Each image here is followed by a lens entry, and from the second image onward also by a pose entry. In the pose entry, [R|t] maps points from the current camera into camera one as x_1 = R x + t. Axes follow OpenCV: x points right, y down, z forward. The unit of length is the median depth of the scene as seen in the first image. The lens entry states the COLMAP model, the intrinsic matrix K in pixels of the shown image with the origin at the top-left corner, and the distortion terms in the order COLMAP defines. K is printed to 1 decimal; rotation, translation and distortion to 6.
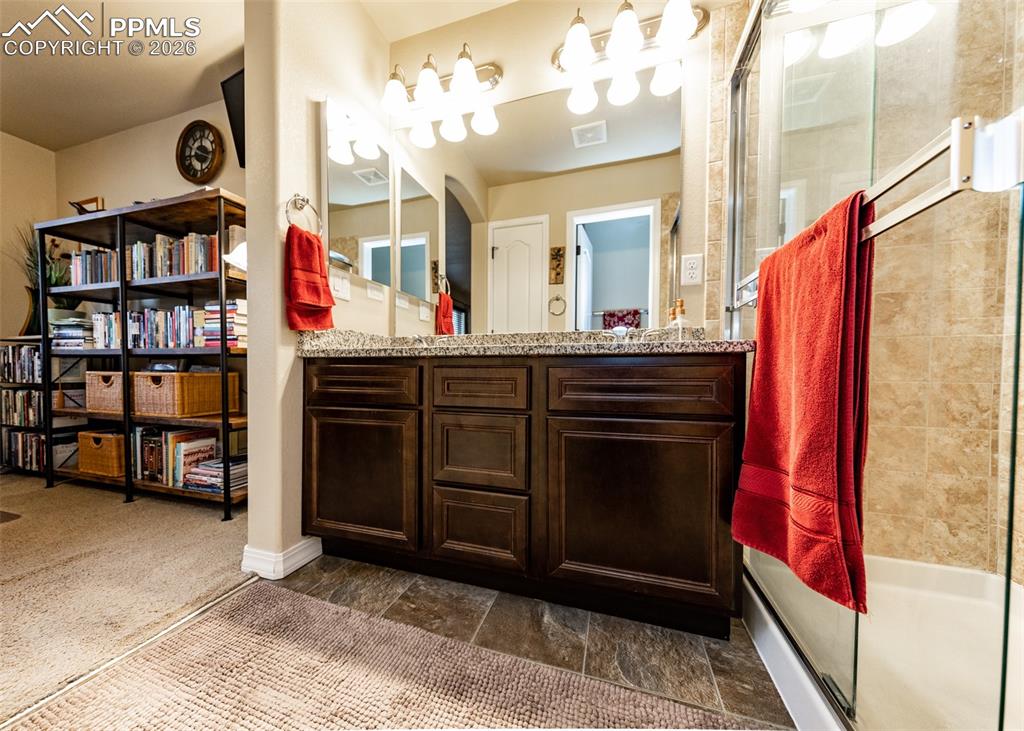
lens RADIAL K [[354.7, 0, 497.1], [0, 354.7, 388.3], [0, 0, 1]] dist [0.004794, -0.001374]
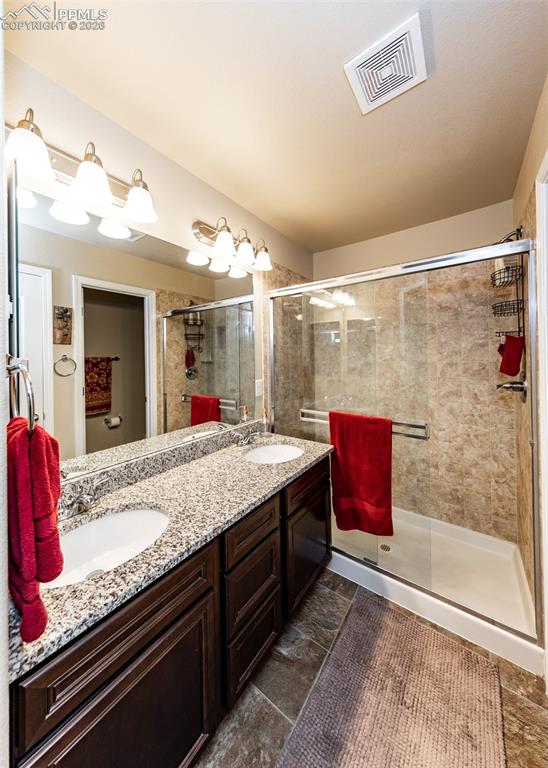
lens RADIAL K [[266.0, 0, 272.3], [0, 266.0, 358.2], [0, 0, 1]] dist [0.004794, -0.001374]
pose [[0.296036, -0.015701, 0.955048, -0.859802], [0.044787, 0.998993, 0.002541, -0.560402], [-0.954126, 0.042021, 0.296441, 0.586412]]
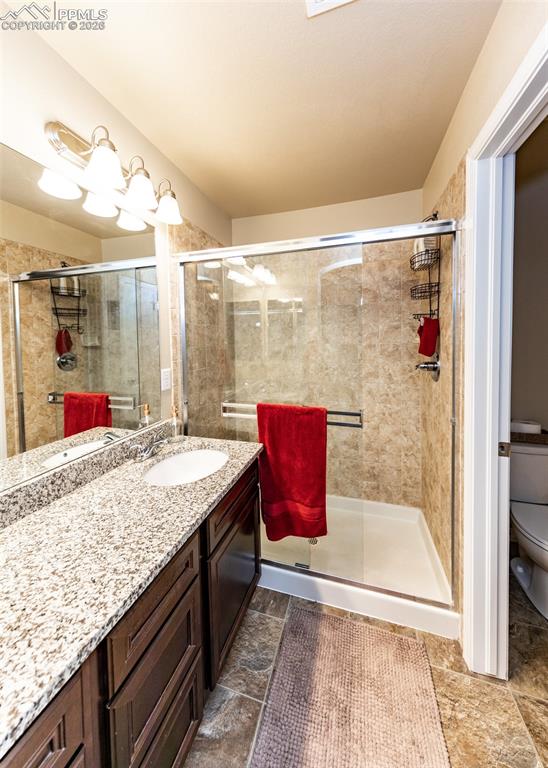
lens RADIAL K [[266.0, 0, 274.3], [0, 266.0, 349.1], [0, 0, 1]] dist [0.004794, -0.001374]
pose [[-0.034337, -0.043982, 0.998442, -0.611199], [0.046362, 0.997886, 0.045552, -0.554159], [-0.998334, 0.047854, -0.032226, 0.673686]]
